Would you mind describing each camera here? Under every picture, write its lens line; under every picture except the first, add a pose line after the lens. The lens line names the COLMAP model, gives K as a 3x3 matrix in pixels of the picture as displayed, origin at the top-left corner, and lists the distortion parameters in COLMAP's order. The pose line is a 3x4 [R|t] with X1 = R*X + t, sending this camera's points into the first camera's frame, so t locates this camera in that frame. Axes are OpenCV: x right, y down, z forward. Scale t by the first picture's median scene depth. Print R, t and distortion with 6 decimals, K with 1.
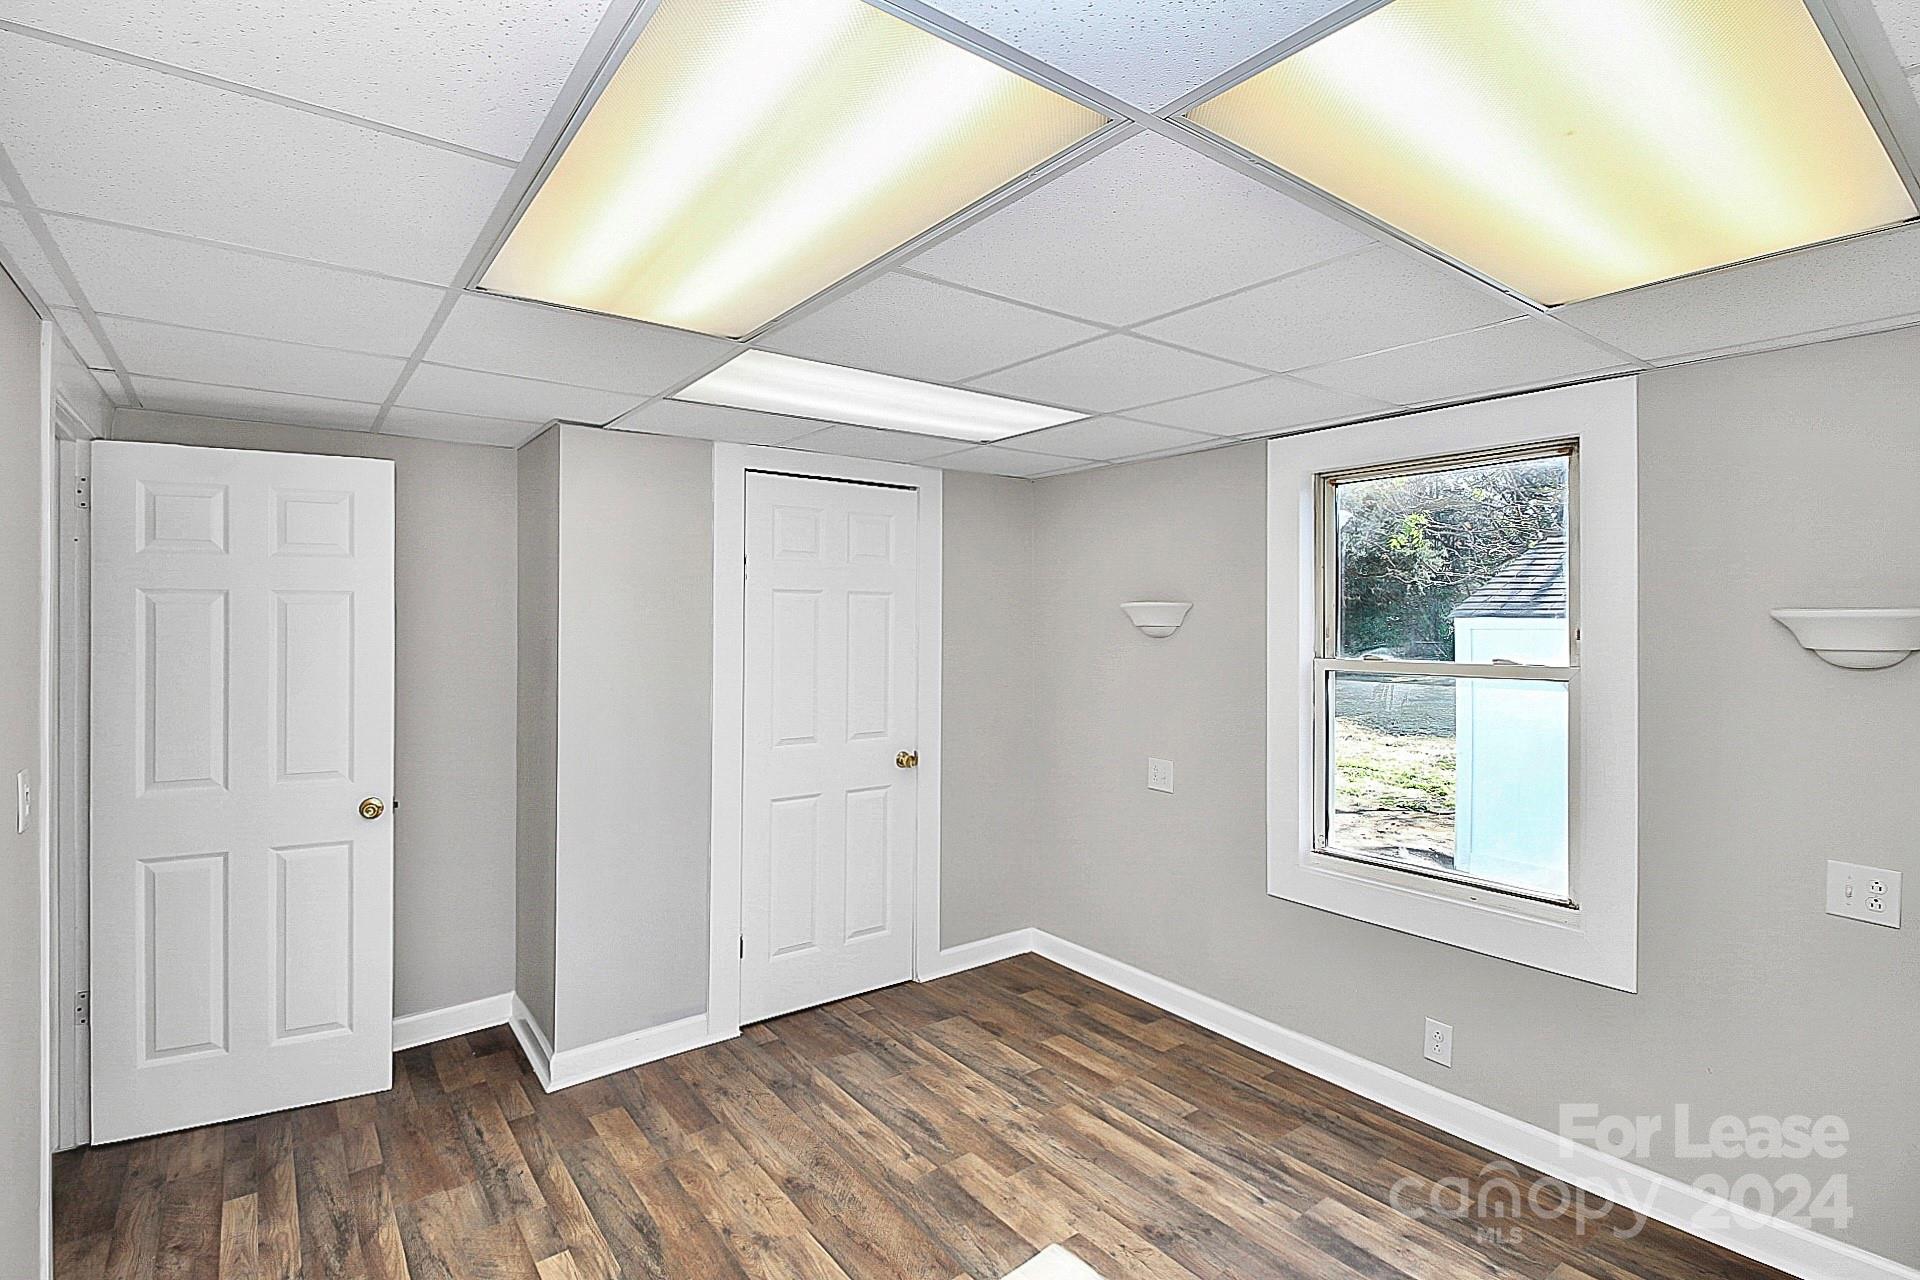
lens RADIAL K [[917.9, 0, 954.9], [0, 917.9, 627.5], [0, 0, 1]] dist [0.004398, -0.012705]
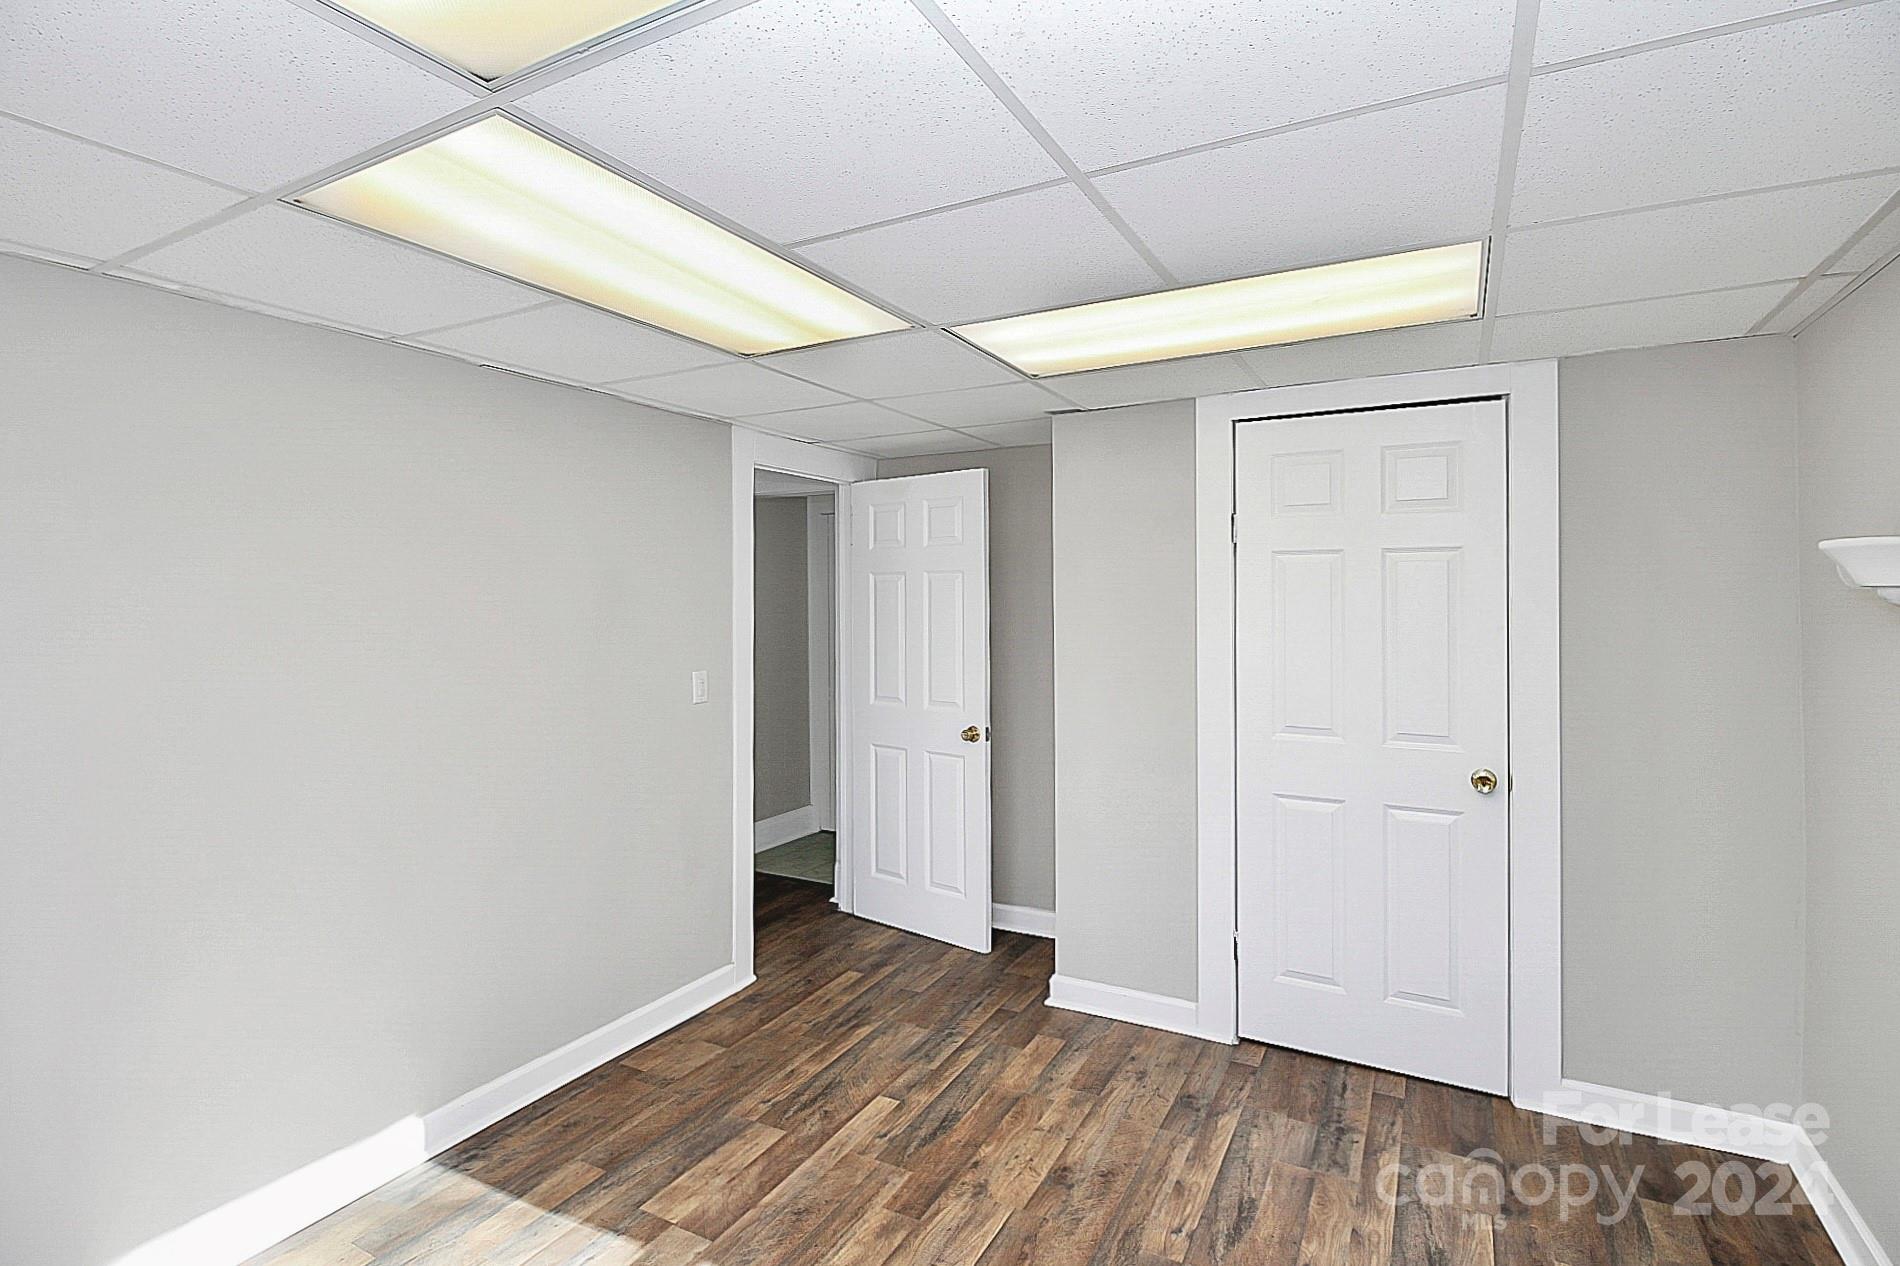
lens RADIAL K [[908.3, 0, 915.2], [0, 908.3, 640.2], [0, 0, 1]] dist [0.004398, -0.012705]
pose [[0.405247, 0.045146, -0.913092, 0.548285], [-0.001017, 0.998802, 0.048932, -0.003793], [0.914206, -0.018901, 0.404808, 0.428552]]
